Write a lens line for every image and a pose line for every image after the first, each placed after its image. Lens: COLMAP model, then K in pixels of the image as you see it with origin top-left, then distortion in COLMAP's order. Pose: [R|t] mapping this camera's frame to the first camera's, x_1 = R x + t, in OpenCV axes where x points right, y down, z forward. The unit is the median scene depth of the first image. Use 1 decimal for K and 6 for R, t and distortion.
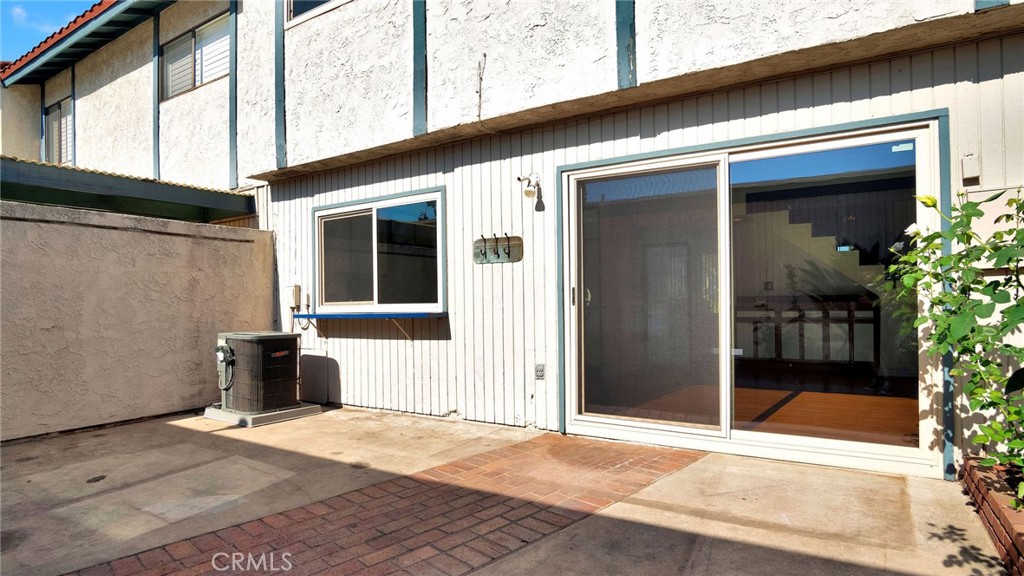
lens RADIAL K [[561.7, 0, 513.9], [0, 561.7, 295.4], [0, 0, 1]] dist [-0.000520, 0.000026]
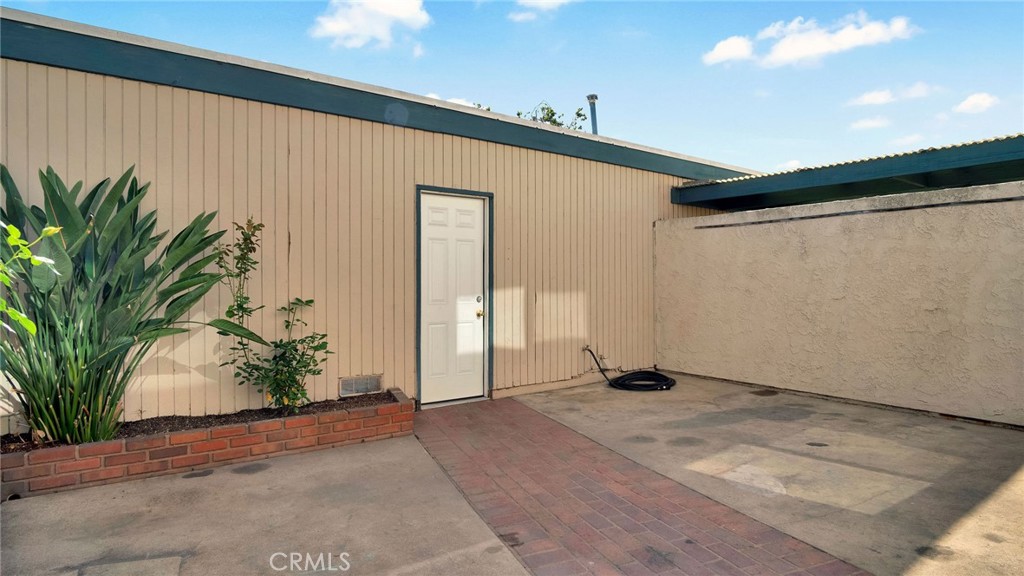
lens RADIAL K [[561.7, 0, 515.4], [0, 561.7, 282.4], [0, 0, 1]] dist [-0.000520, 0.000026]
pose [[-0.366473, 0.013290, -0.930334, 0.540654], [0.013203, 0.999872, 0.009082, -0.014968], [0.930335, -0.008954, -0.366601, 0.893363]]
